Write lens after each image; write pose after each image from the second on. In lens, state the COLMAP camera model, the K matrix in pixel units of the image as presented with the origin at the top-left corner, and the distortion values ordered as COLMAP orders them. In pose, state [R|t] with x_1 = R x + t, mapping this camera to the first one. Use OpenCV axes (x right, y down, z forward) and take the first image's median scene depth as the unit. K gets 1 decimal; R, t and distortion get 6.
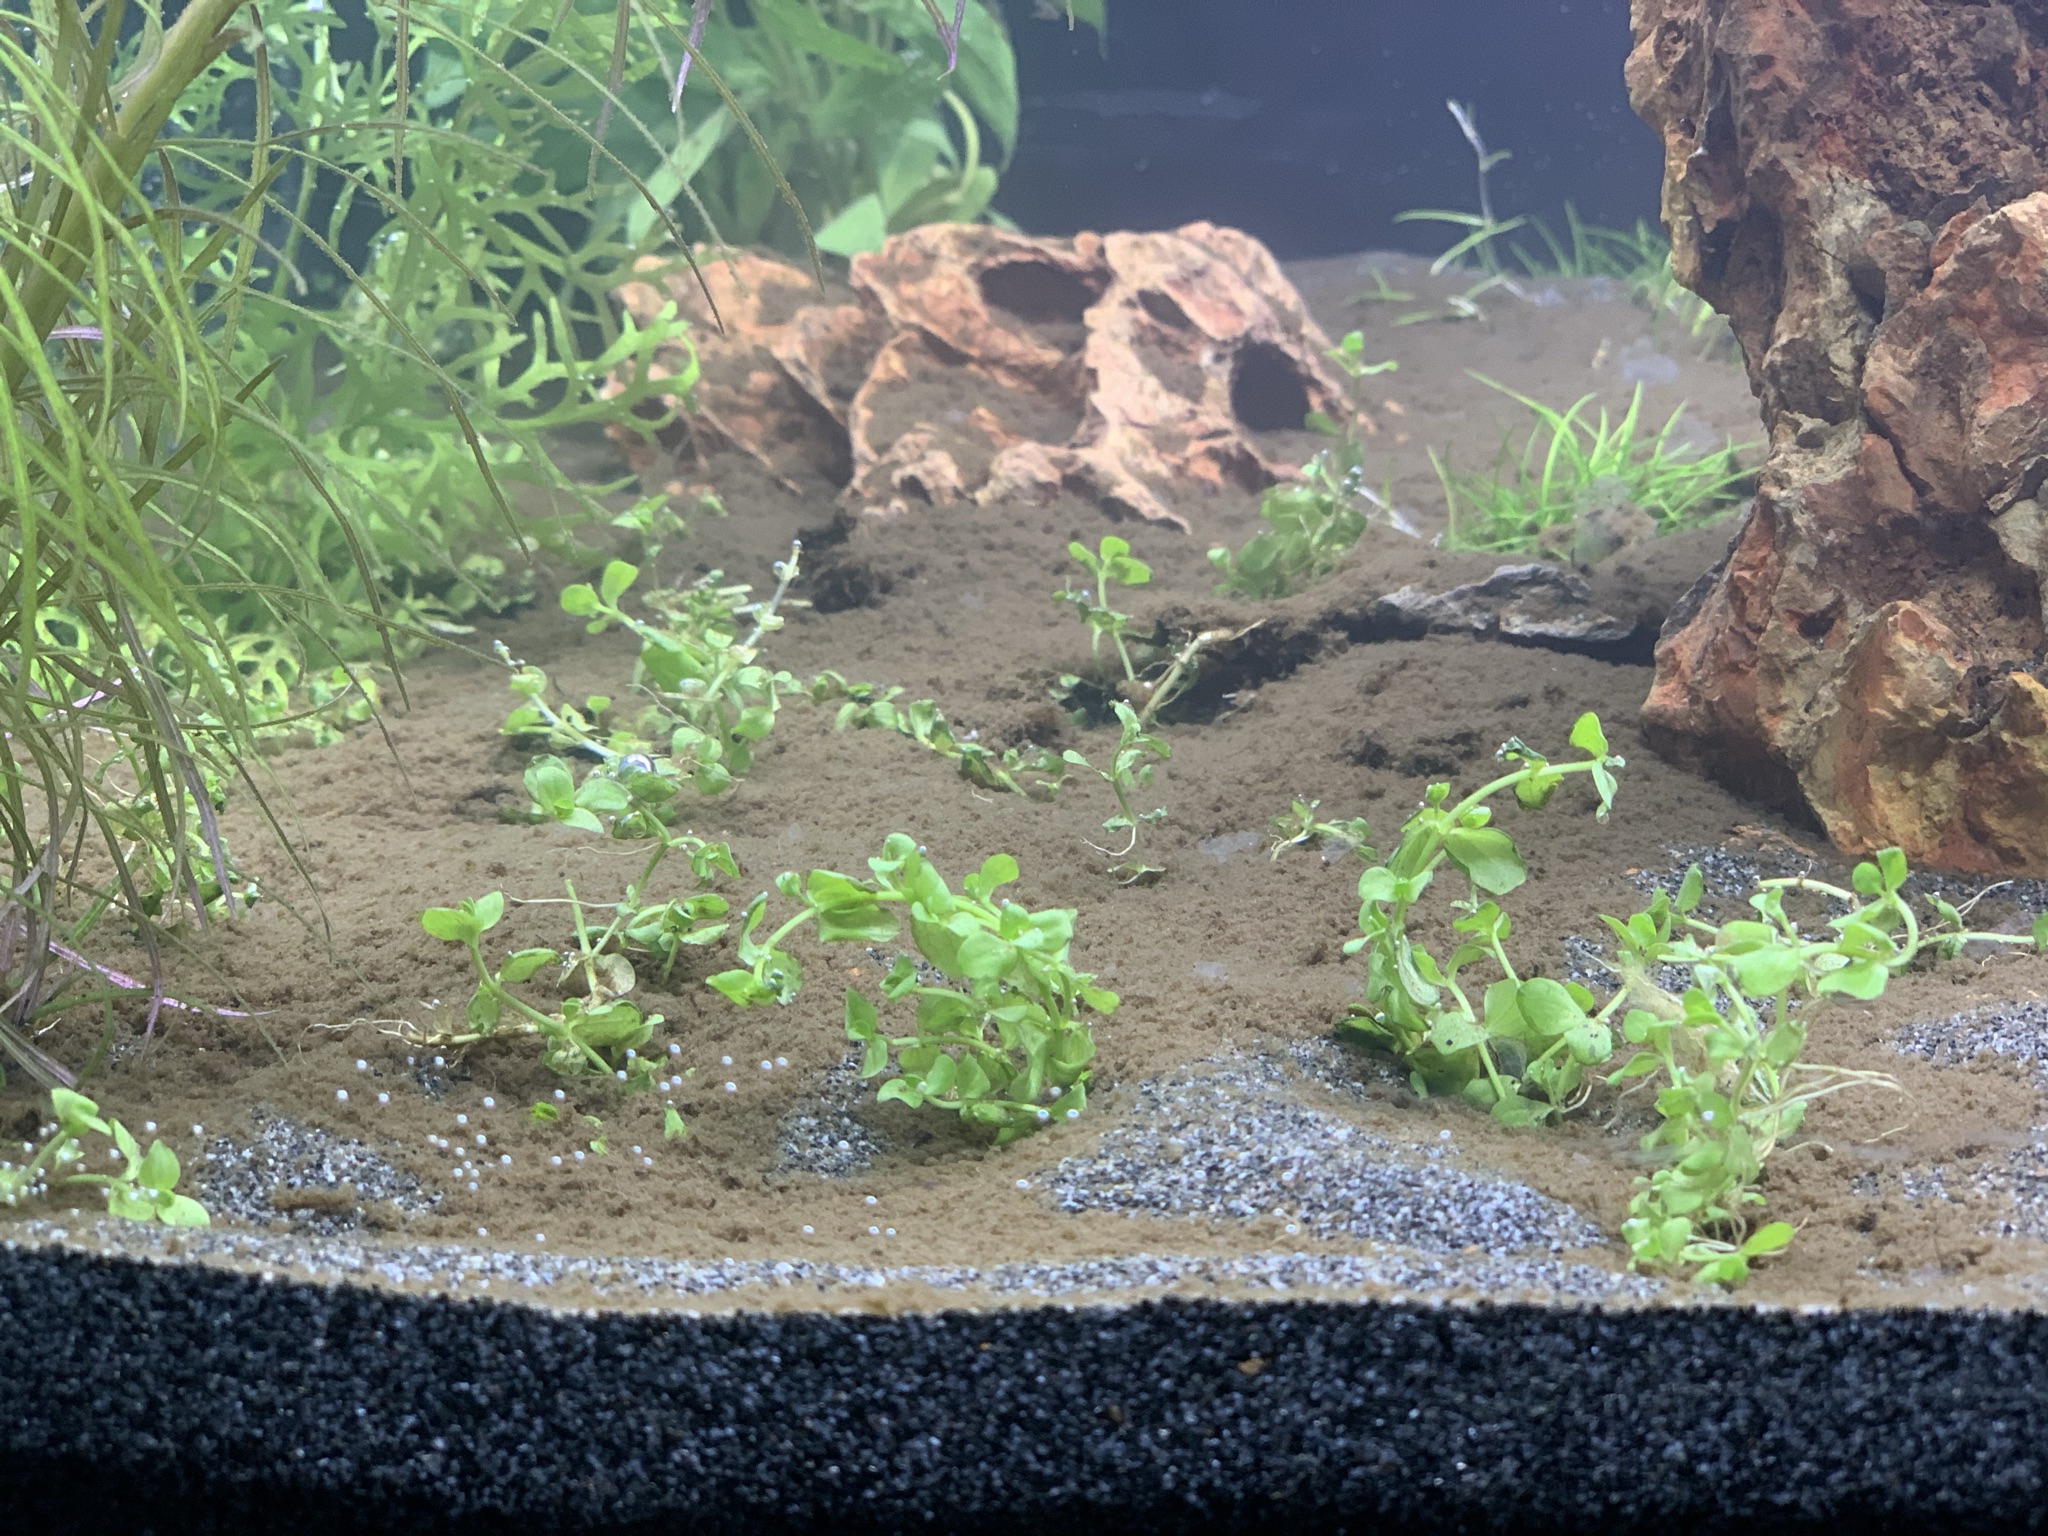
lens RADIAL K [[3013.2, 0, 1077.7], [0, 3013.2, 629.6], [0, 0, 1]] dist [-0.005625, 0.045907]
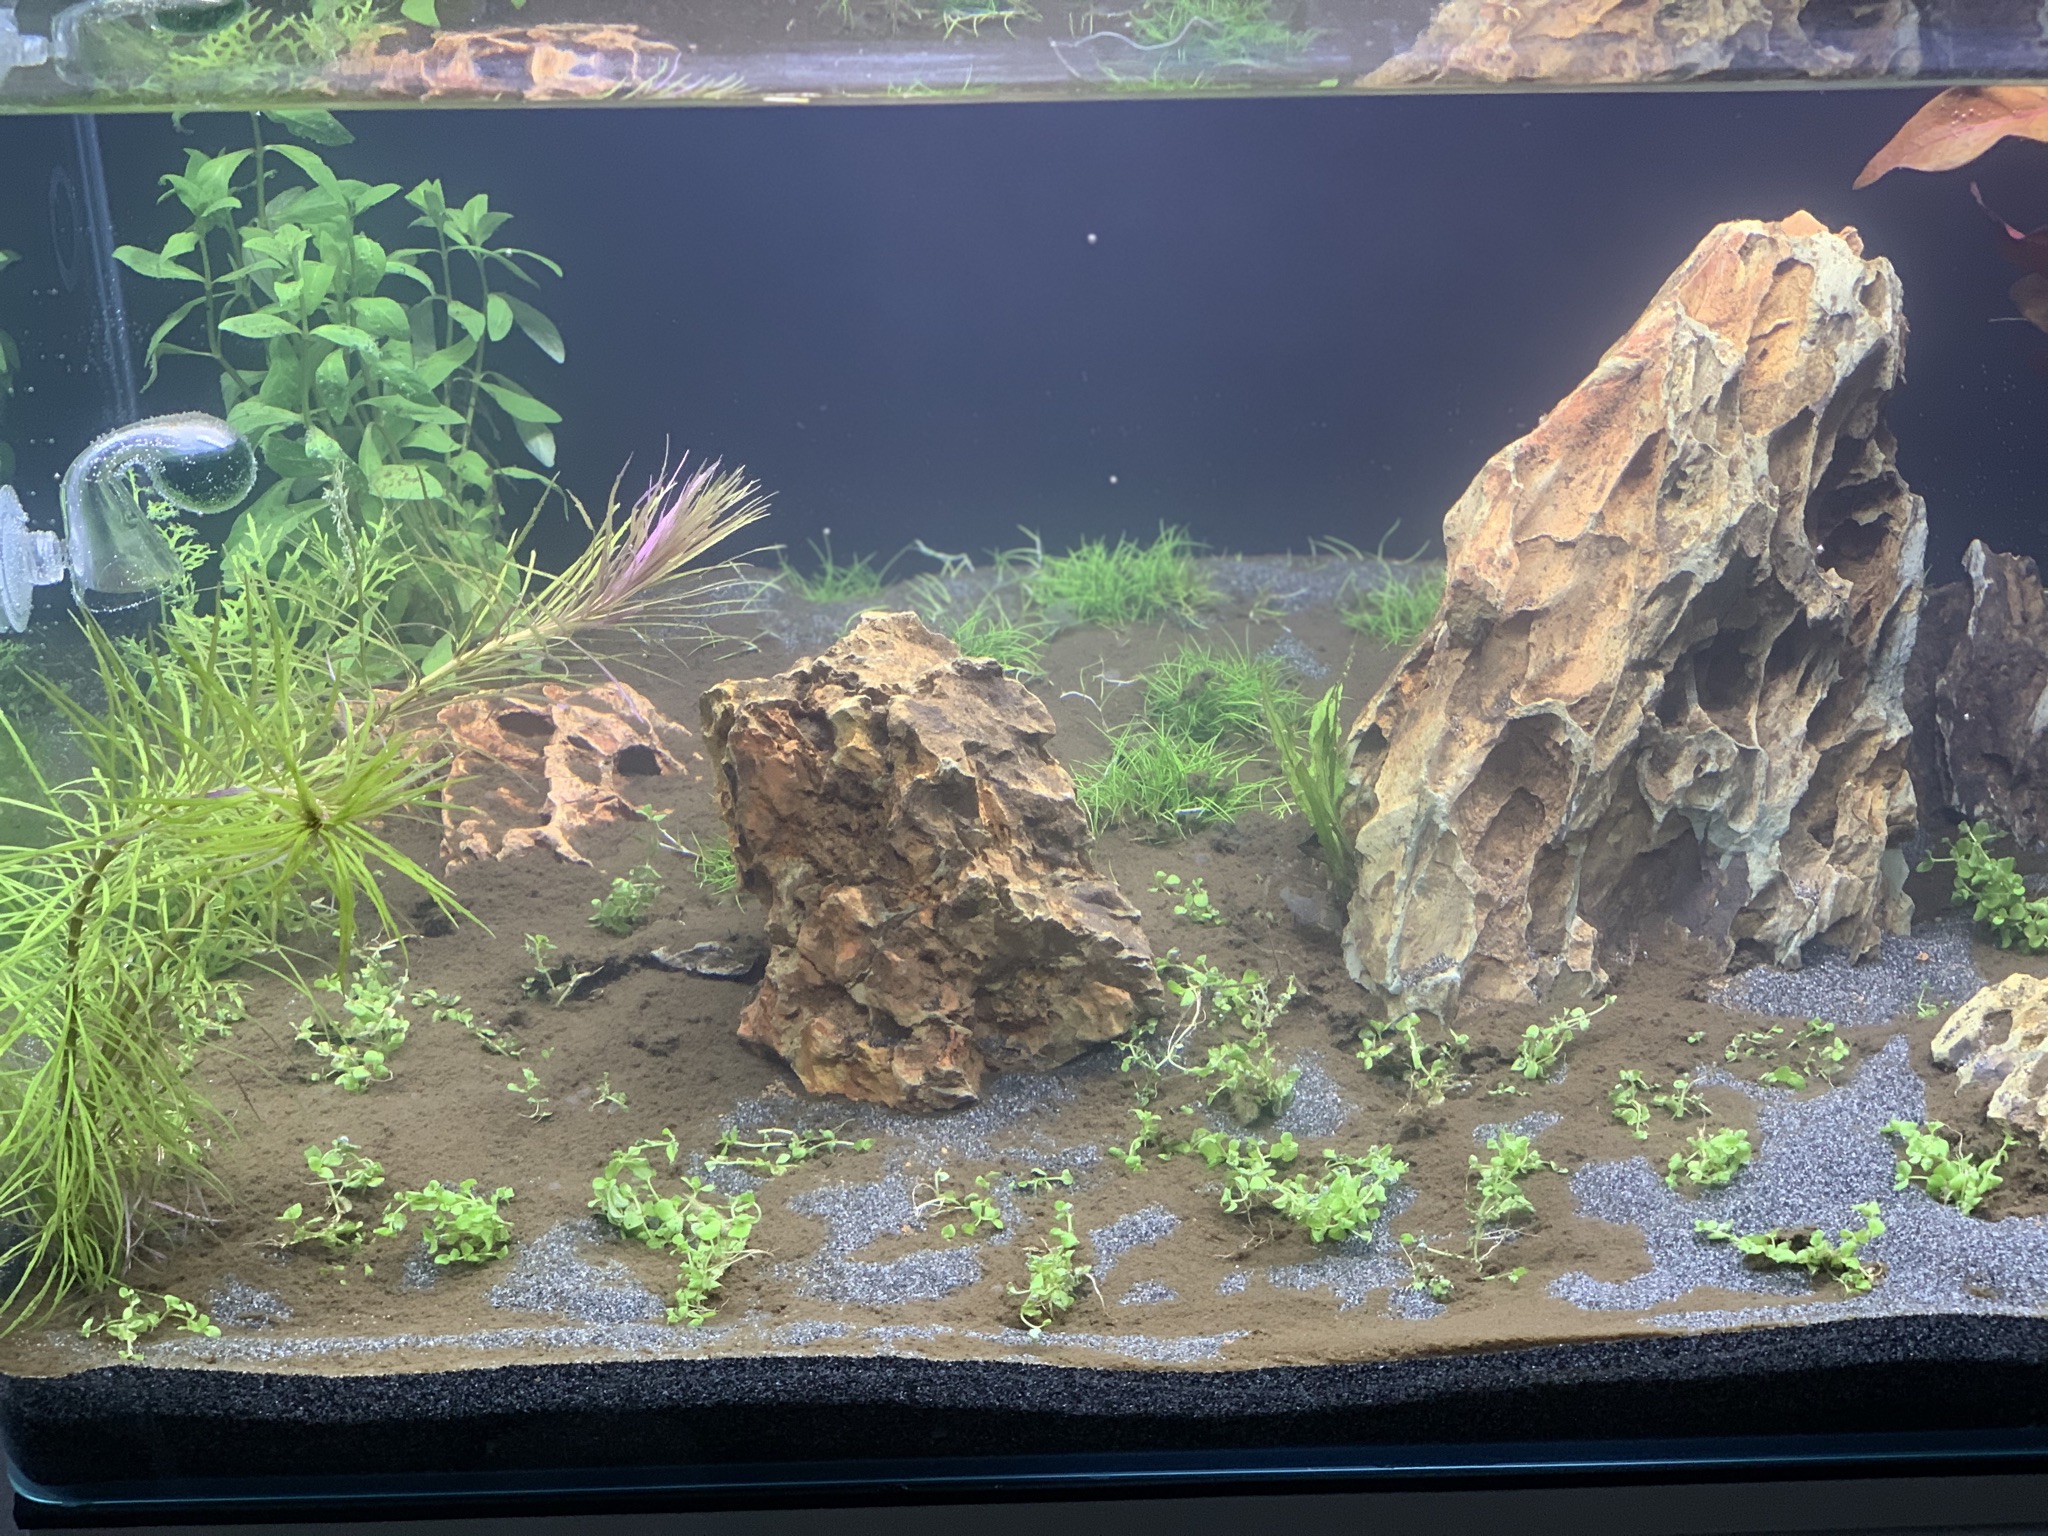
lens RADIAL K [[3118.4, 0, 1024.0], [0, 3118.4, 768.0], [0, 0, 1]] dist [0.000494, 0.243160]
pose [[0.999123, -0.041736, 0.003323, 0.426356], [0.037280, 0.922953, 0.383102, -1.178293], [-0.019056, -0.382642, 0.923700, -1.369672]]
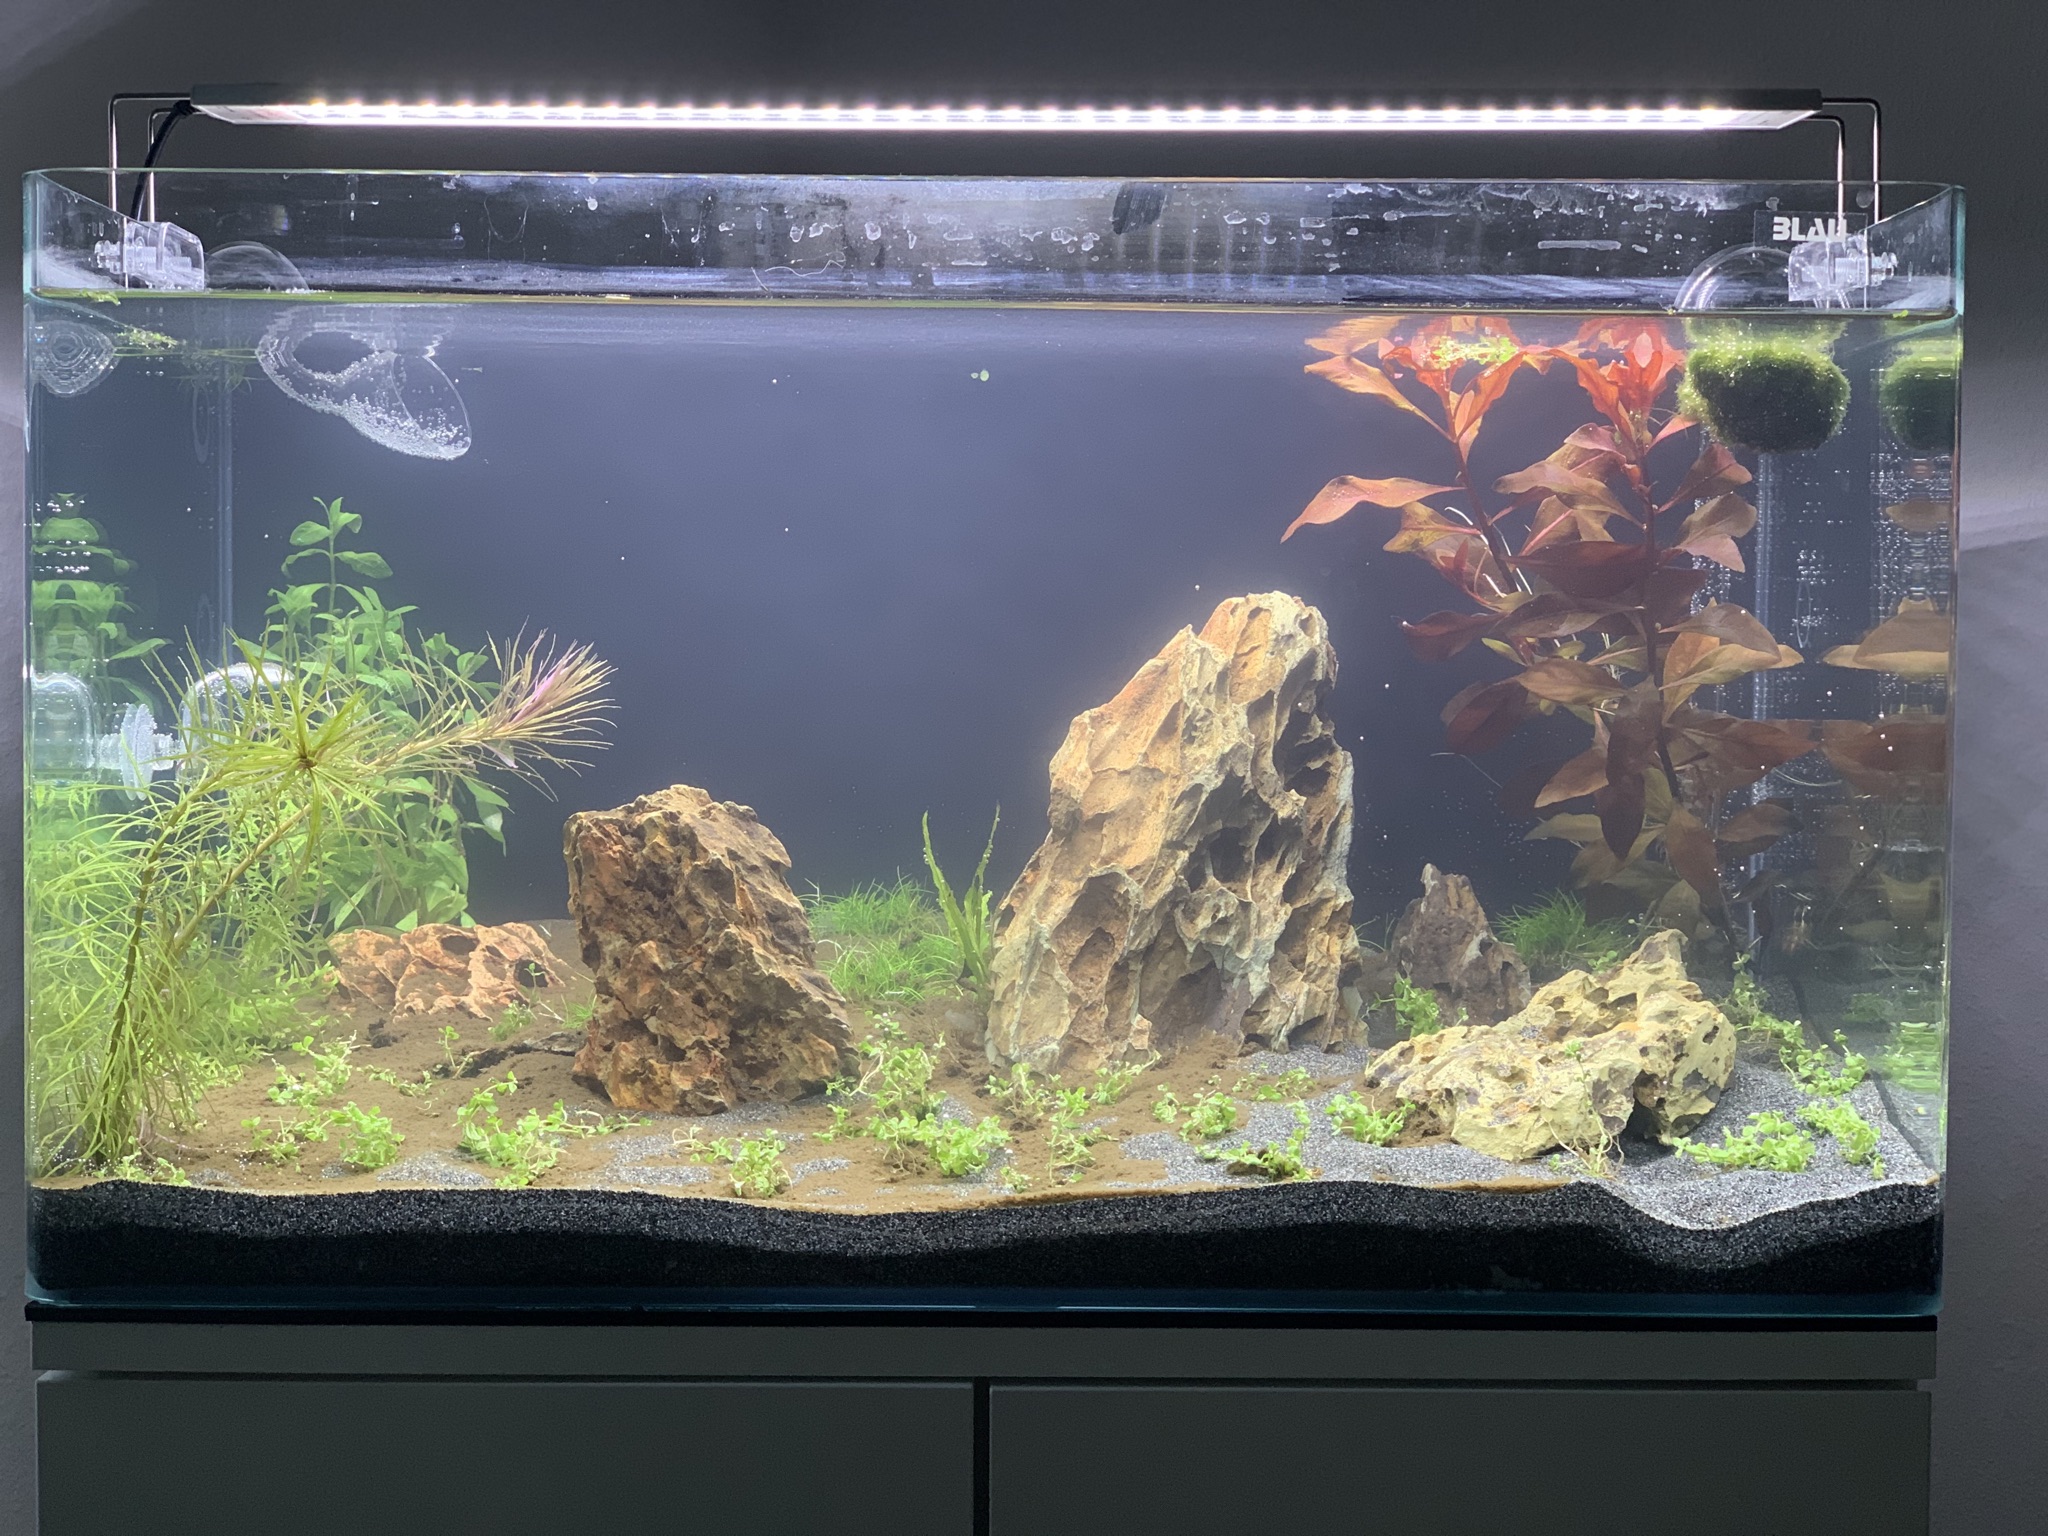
lens RADIAL K [[2712.2, 0, 1051.0], [0, 2712.2, 763.6], [0, 0, 1]] dist [0.018738, 0.077498]
pose [[0.999797, -0.016476, 0.011574, 0.752952], [0.017489, 0.995451, -0.093661, -0.028128], [-0.009978, 0.093844, 0.995537, -2.450436]]
